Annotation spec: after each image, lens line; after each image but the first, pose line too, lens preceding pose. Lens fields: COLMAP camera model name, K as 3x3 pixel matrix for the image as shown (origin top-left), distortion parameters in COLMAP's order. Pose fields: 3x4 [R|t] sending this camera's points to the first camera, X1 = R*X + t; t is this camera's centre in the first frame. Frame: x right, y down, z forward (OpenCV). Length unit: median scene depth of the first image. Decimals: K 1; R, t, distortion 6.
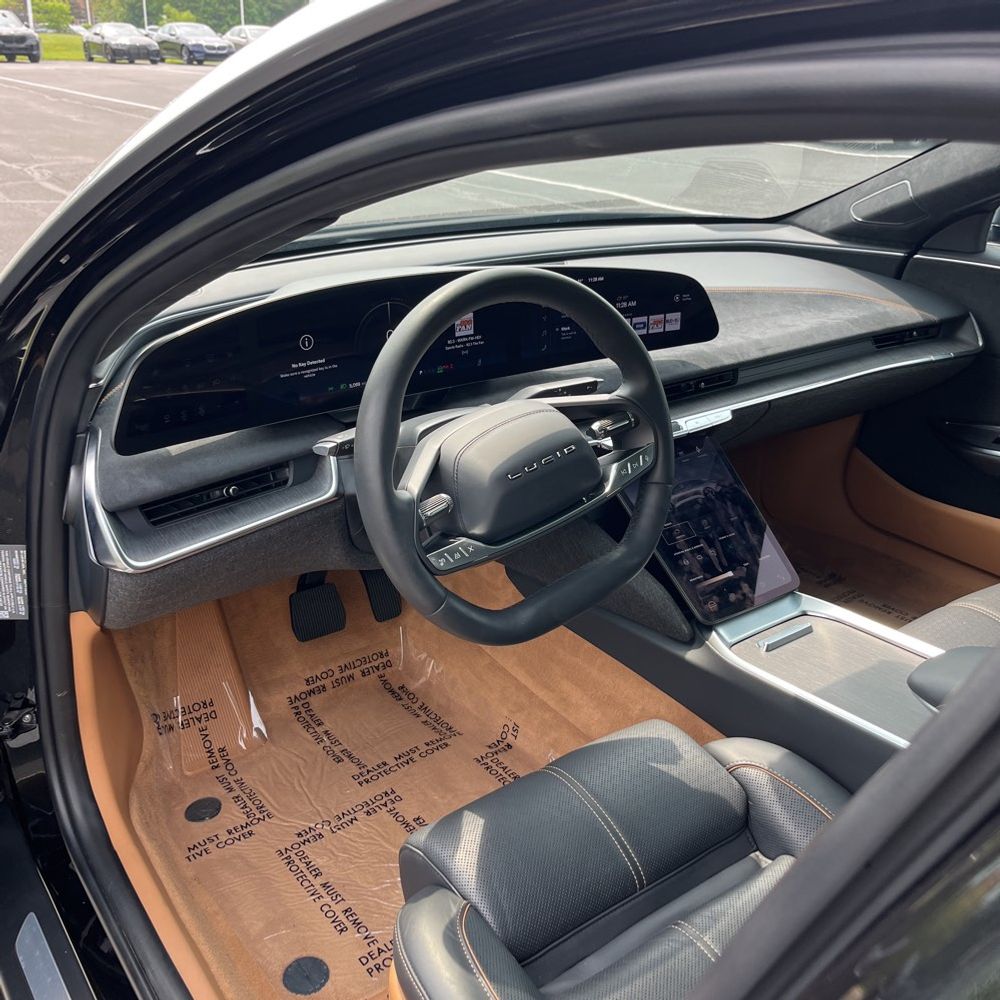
lens RADIAL K [[1026.5, 0, 500.0], [0, 1026.5, 494.4], [0, 0, 1]] dist [0.015093, 0.000000]
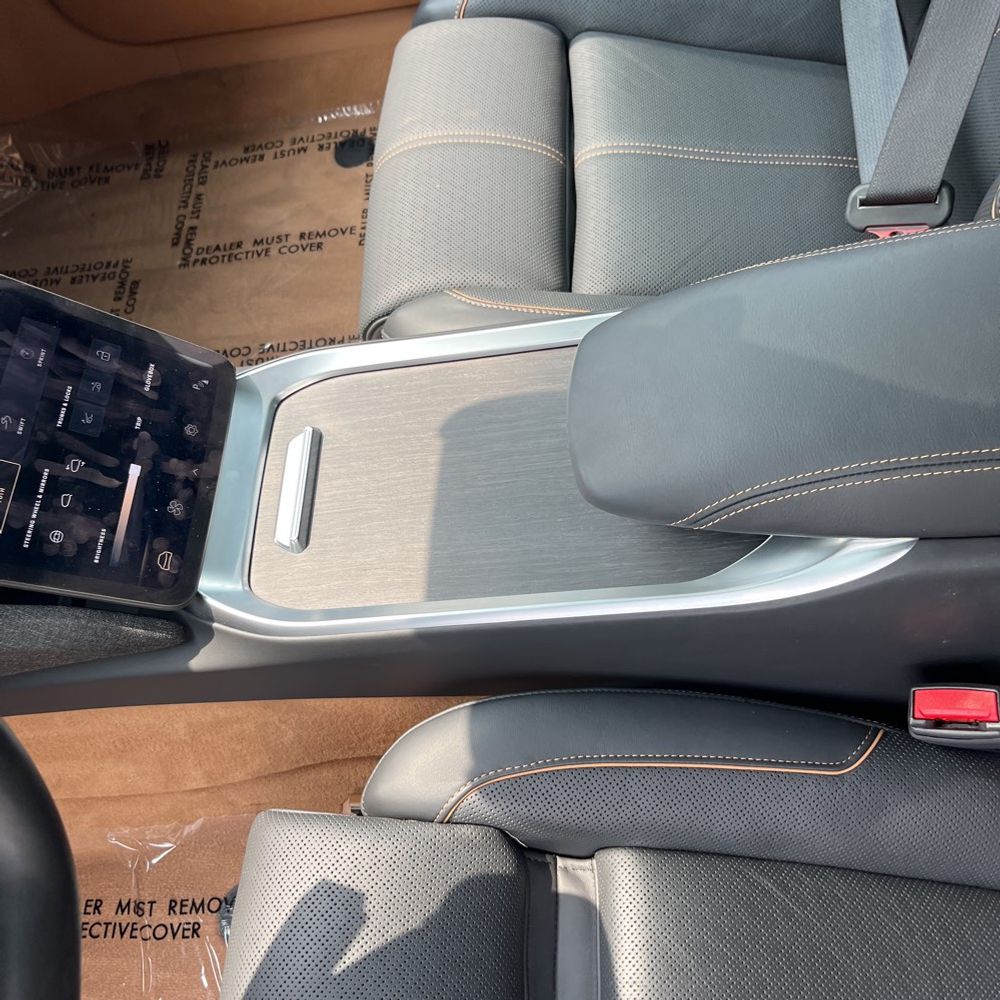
lens RADIAL K [[1026.5, 0, 492.7], [0, 1026.5, 505.3], [0, 0, 1]] dist [0.015093, 0.000000]
pose [[0.606117, -0.750462, 0.263495, 0.179866], [0.477784, 0.608388, 0.633708, -0.133735], [-0.635881, -0.258208, 0.727313, 0.519182]]
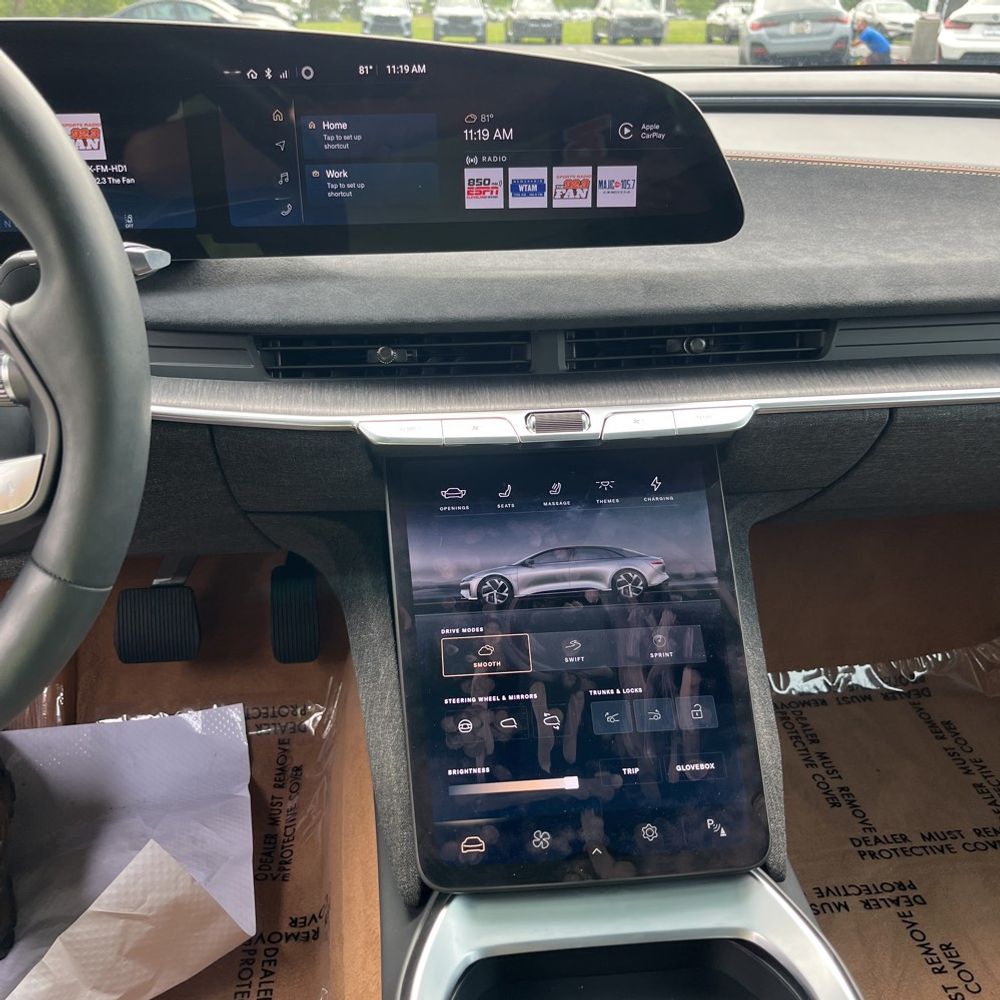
lens RADIAL K [[1026.5, 0, 500.7], [0, 1026.5, 500.2], [0, 0, 1]] dist [0.015093, 0.000000]
pose [[0.854218, 0.190809, -0.483636, 0.367030], [-0.181868, 0.981115, 0.065857, -0.055918], [0.487068, 0.031702, 0.872788, 0.595920]]
